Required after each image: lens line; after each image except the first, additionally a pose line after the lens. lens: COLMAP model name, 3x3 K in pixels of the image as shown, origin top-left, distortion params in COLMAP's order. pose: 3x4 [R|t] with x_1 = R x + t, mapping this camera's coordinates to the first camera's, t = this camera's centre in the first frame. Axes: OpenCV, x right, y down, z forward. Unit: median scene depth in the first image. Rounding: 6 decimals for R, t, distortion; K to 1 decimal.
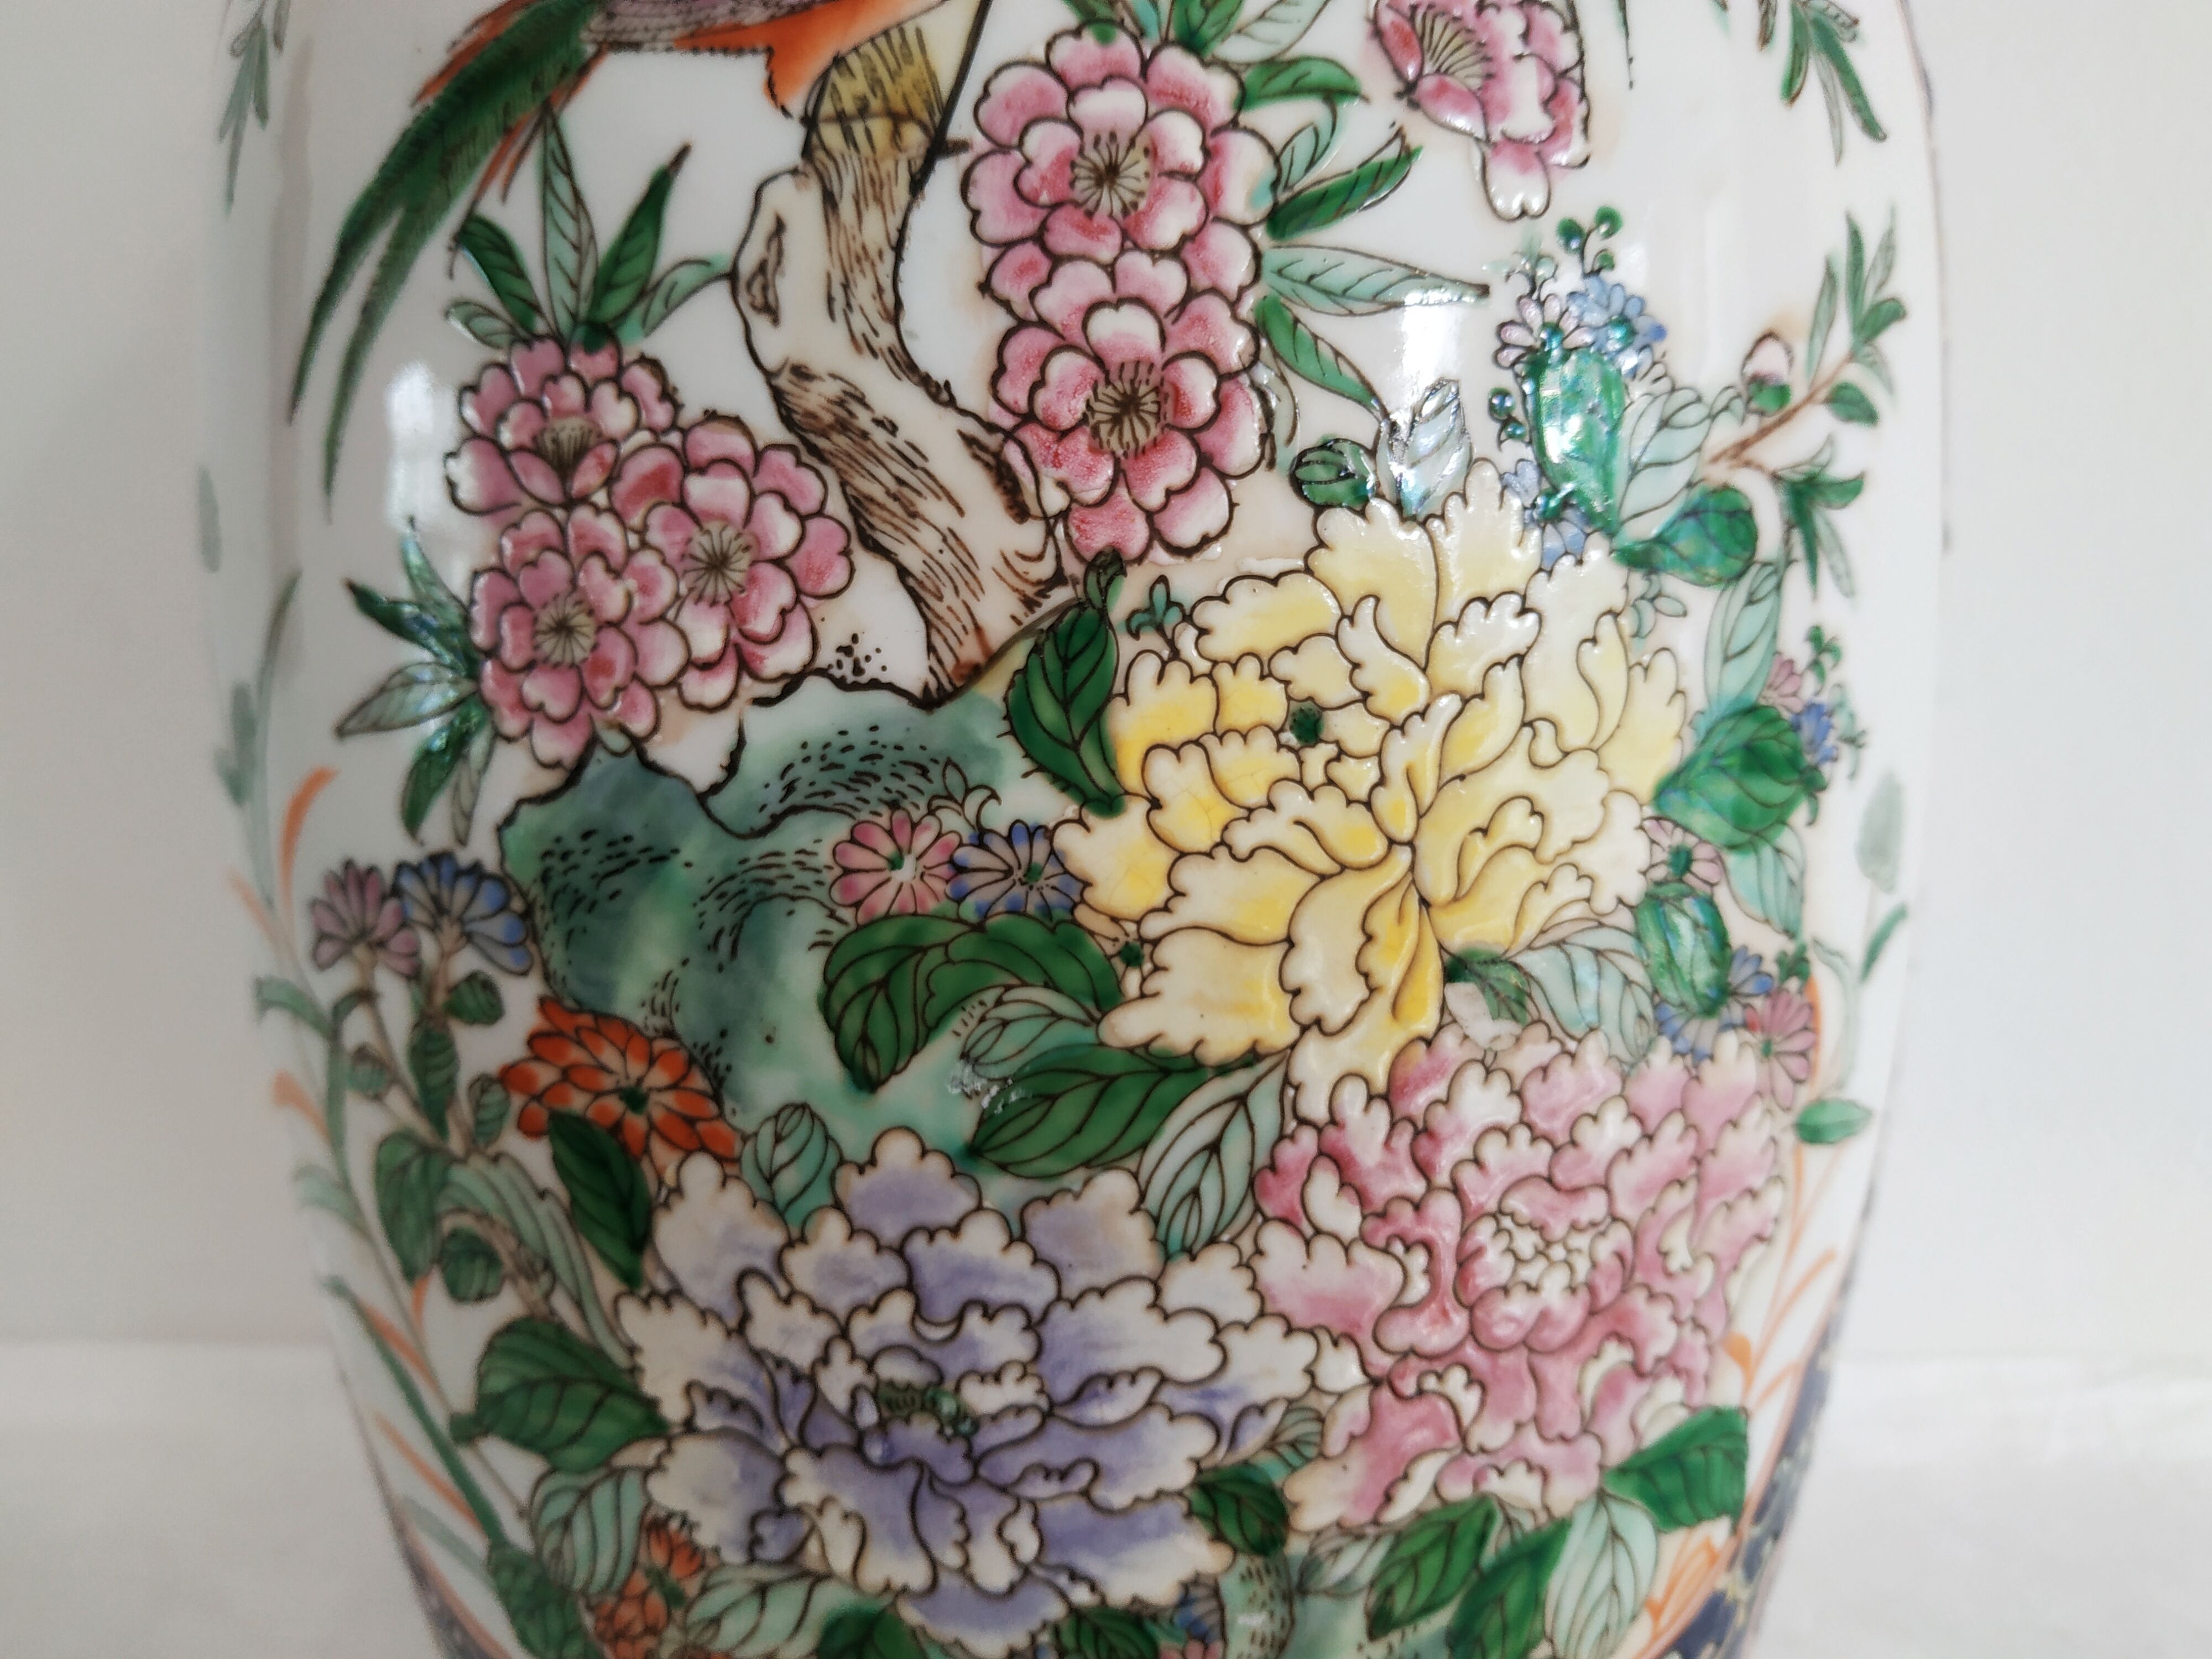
lens RADIAL K [[1783.4, 0, 1189.2], [0, 1783.4, 706.0], [0, 0, 1]] dist [0.034285, -0.109792]
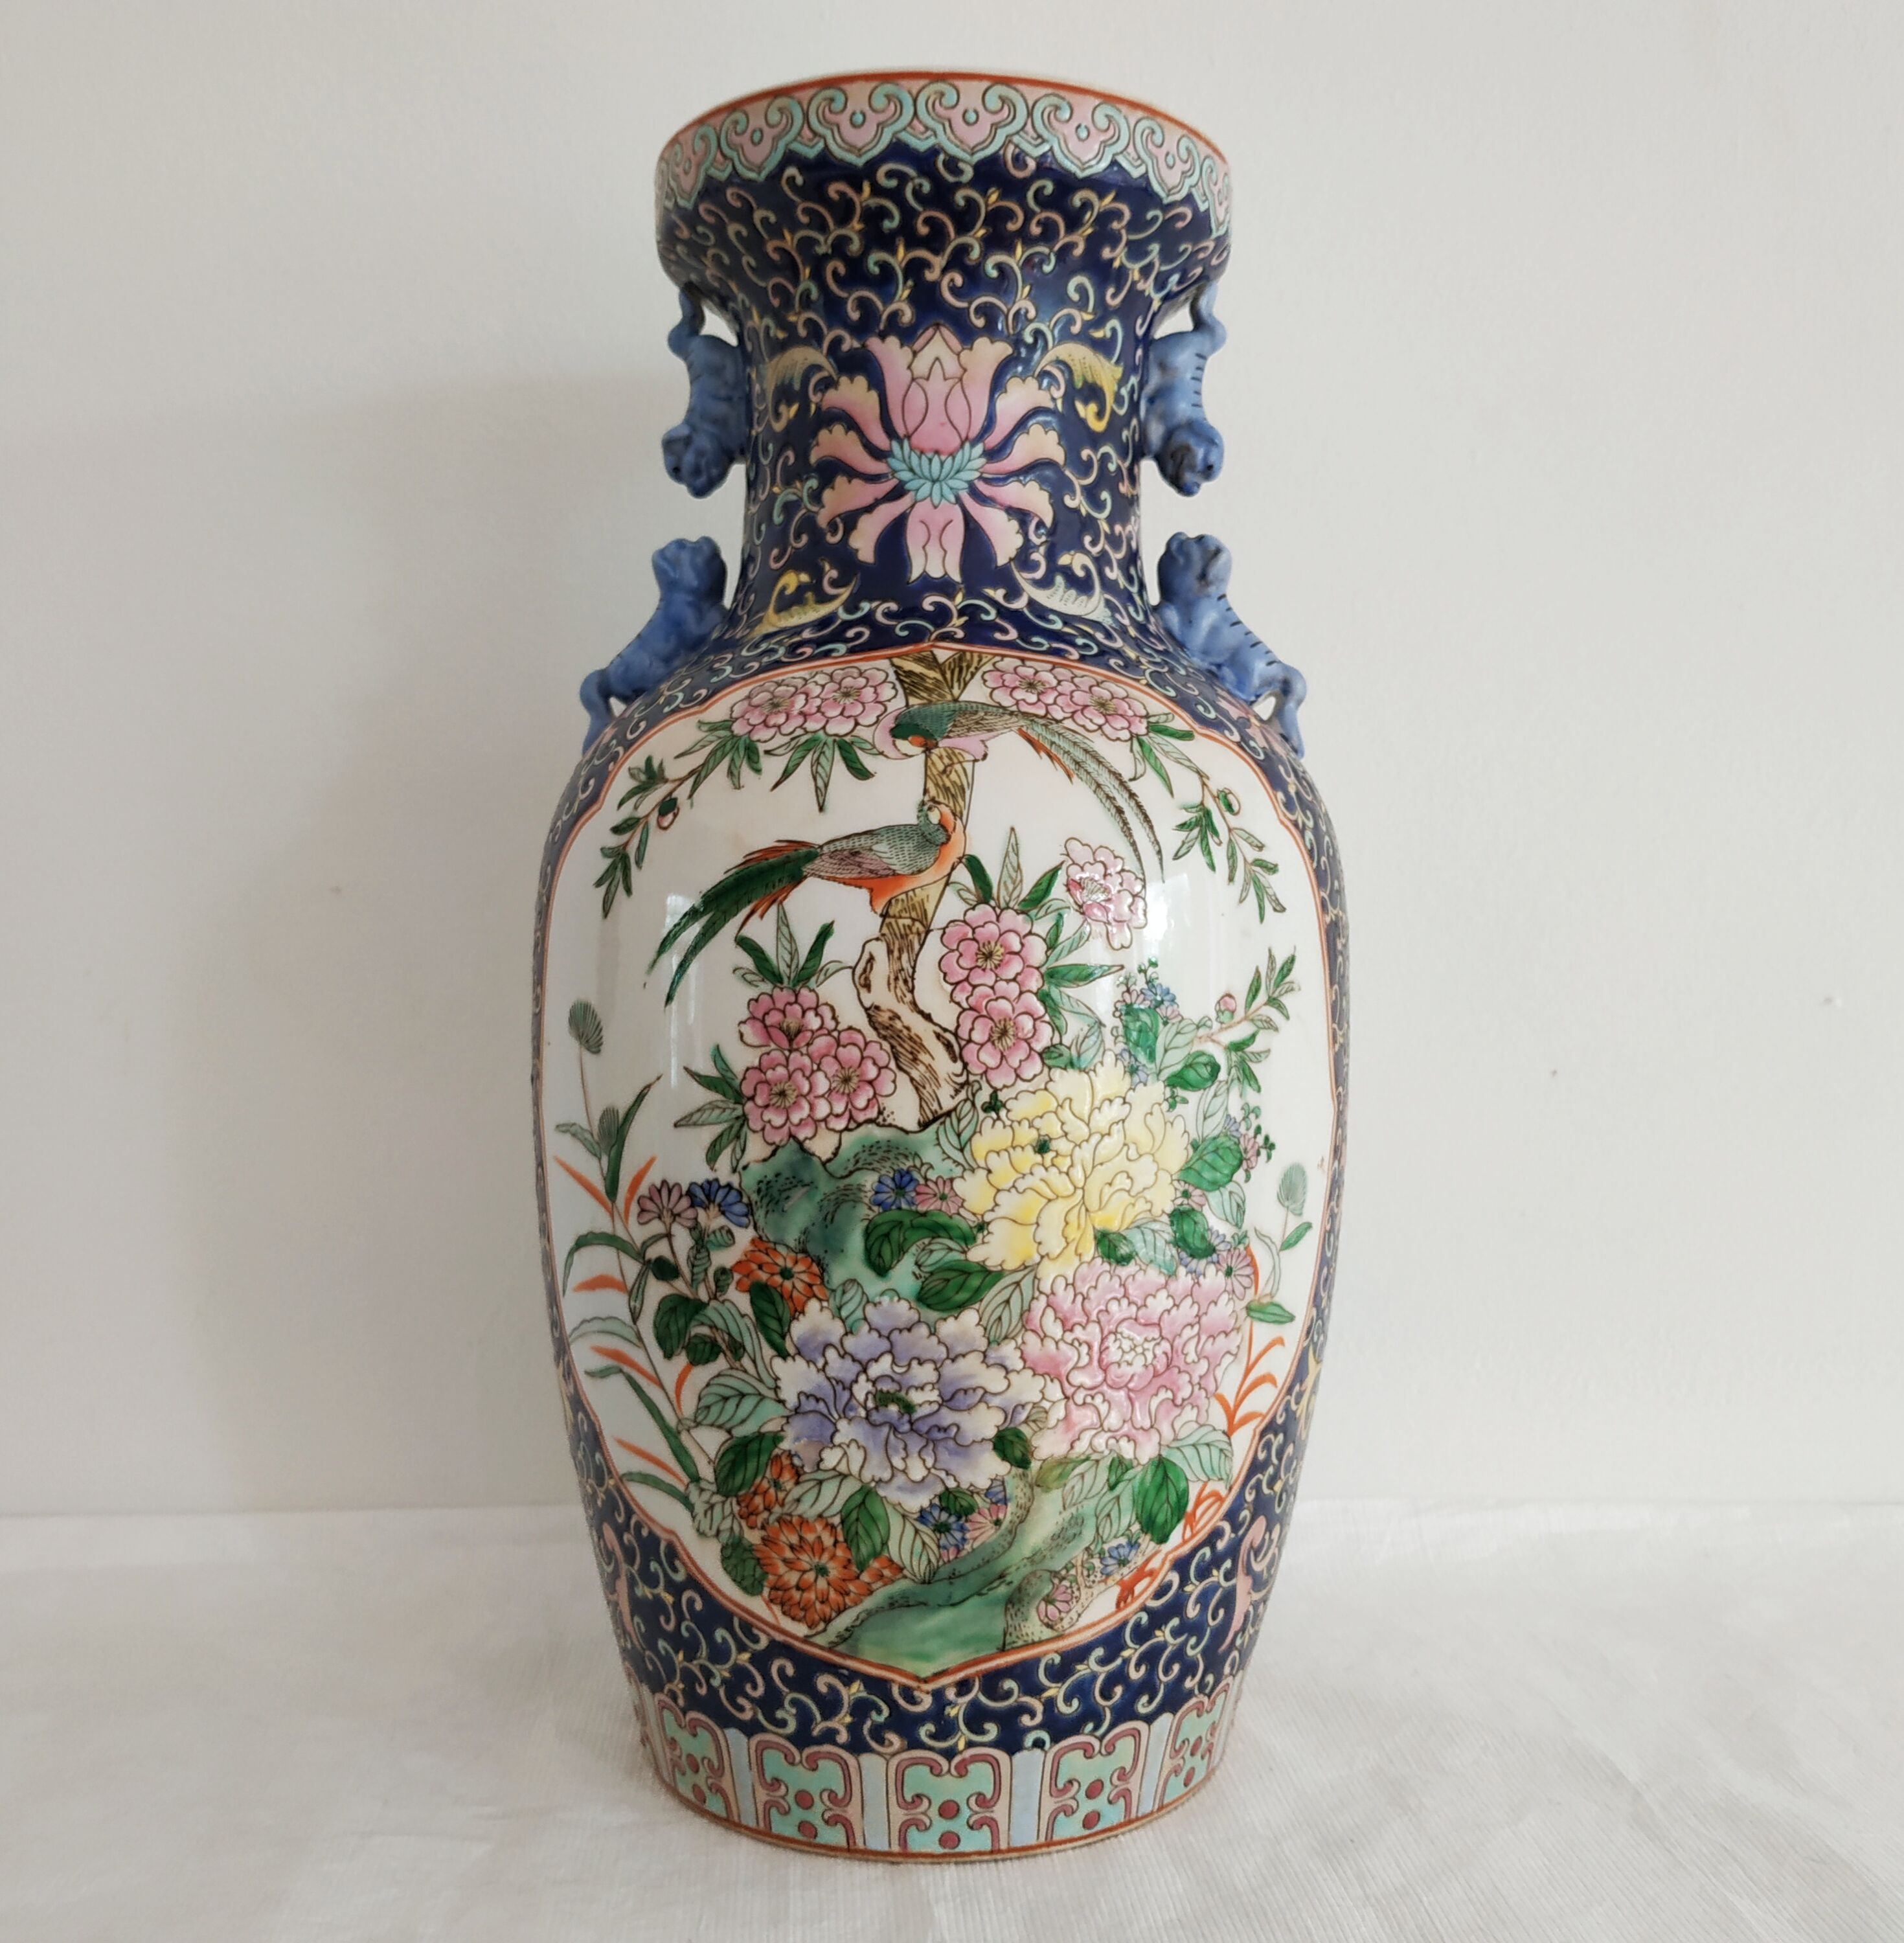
lens RADIAL K [[2067.0, 0, 941.1], [0, 2067.0, 929.9], [0, 0, 1]] dist [0.026165, 0.000000]
pose [[0.998413, 0.029410, 0.048019, -0.267159], [-0.024387, 0.994481, -0.102046, 0.024322], [-0.050755, 0.100714, 0.993620, -2.231451]]
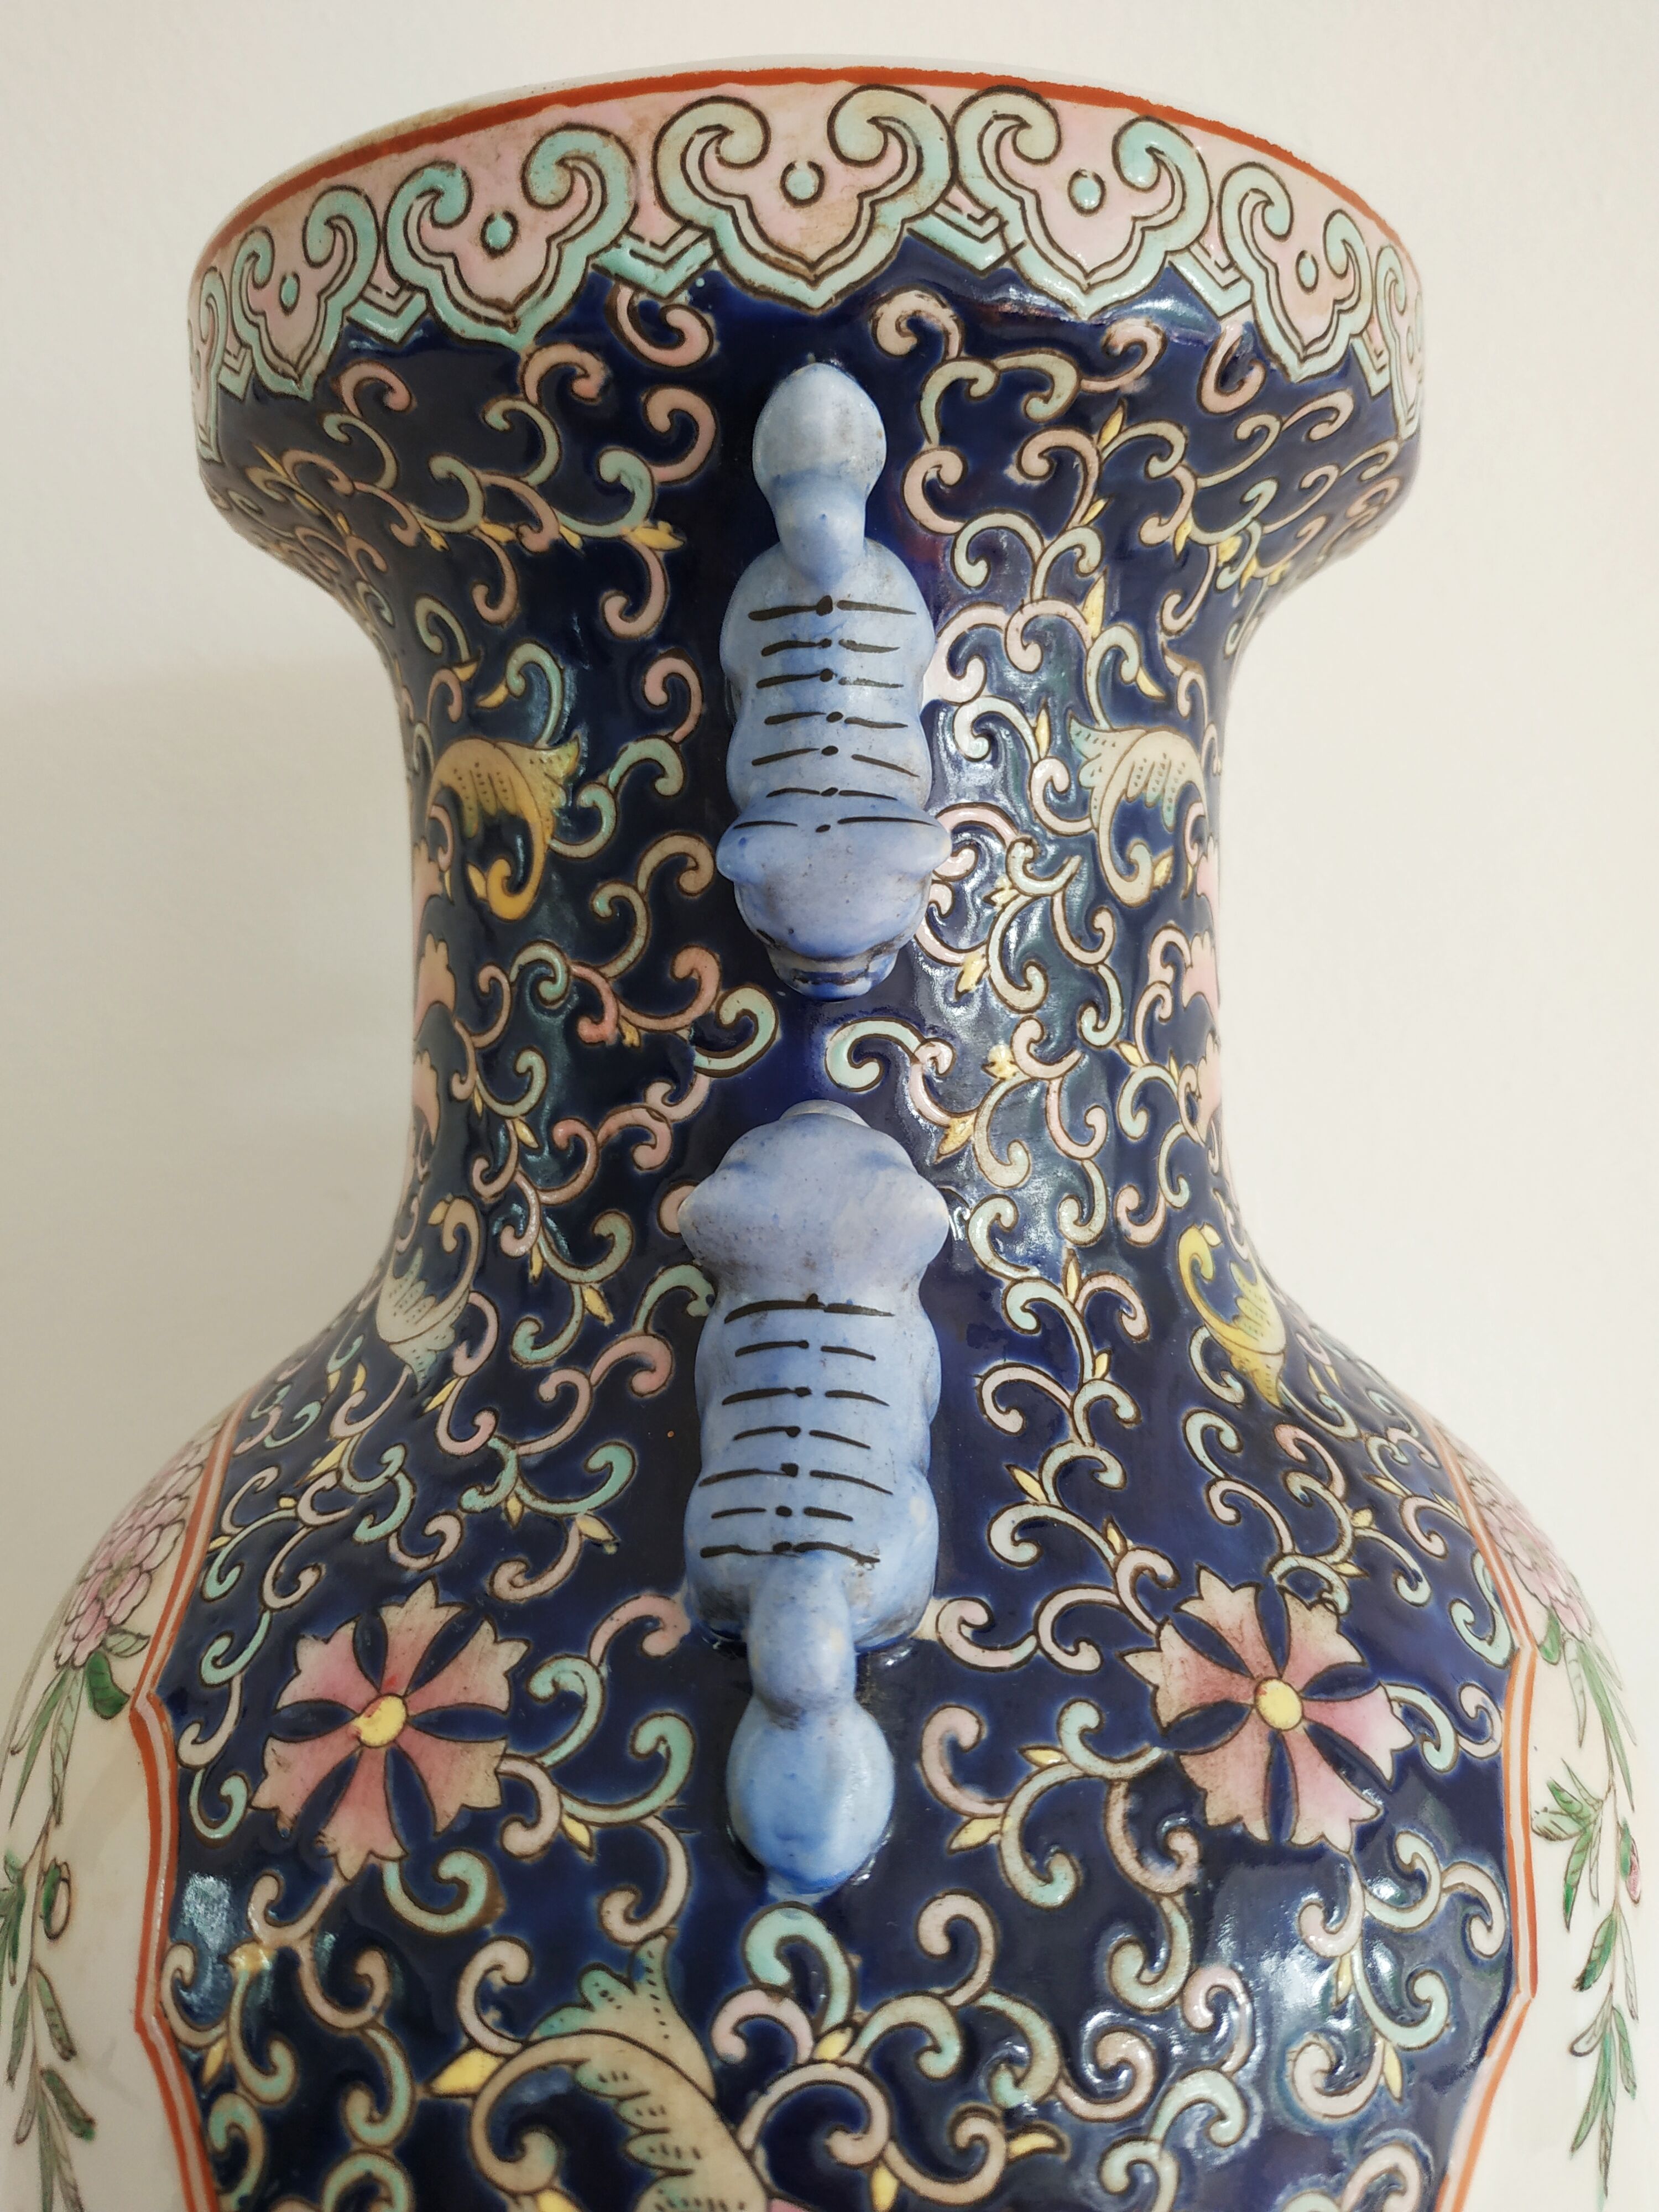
lens RADIAL K [[1783.4, 0, 844.3], [0, 1783.4, 1065.5], [0, 0, 1]] dist [0.034285, -0.109792]
pose [[0.053014, 0.080346, -0.995356, 1.564484], [-0.103019, 0.991880, 0.074578, -1.261864], [0.993266, 0.098587, 0.060861, 1.520558]]
